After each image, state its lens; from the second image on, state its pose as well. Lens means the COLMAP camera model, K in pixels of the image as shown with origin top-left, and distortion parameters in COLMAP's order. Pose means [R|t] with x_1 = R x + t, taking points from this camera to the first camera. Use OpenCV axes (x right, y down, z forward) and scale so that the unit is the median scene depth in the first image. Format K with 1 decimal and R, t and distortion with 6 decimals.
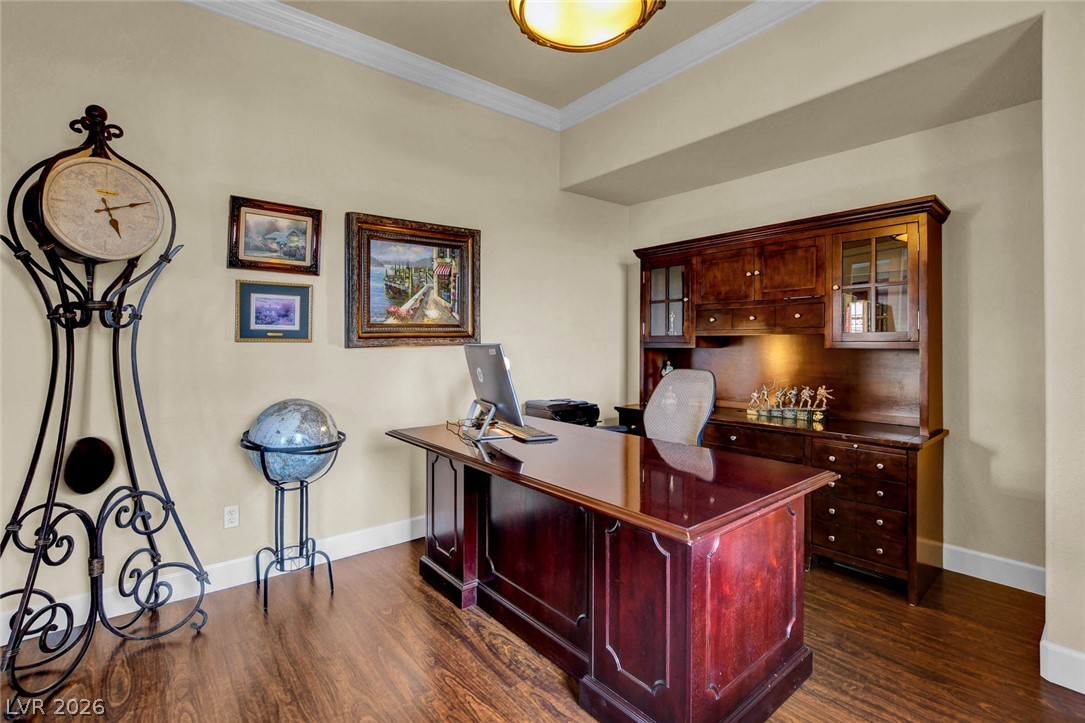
lens RADIAL K [[491.3, 0, 530.3], [0, 491.3, 341.1], [0, 0, 1]] dist [-0.023493, -0.000446]
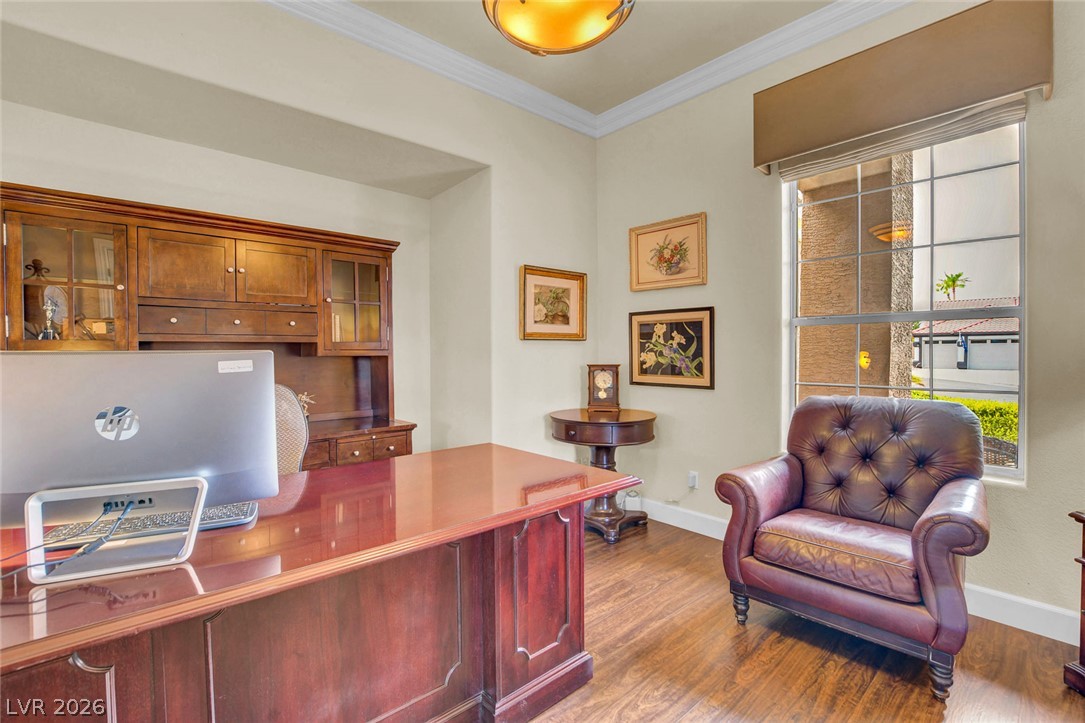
lens RADIAL K [[491.3, 0, 542.6], [0, 491.3, 357.9], [0, 0, 1]] dist [-0.023493, -0.000446]
pose [[-0.069744, -0.011922, 0.997494, -1.137947], [0.000753, 0.999928, 0.012004, 0.014416], [-0.997565, 0.001589, -0.069730, 1.374358]]
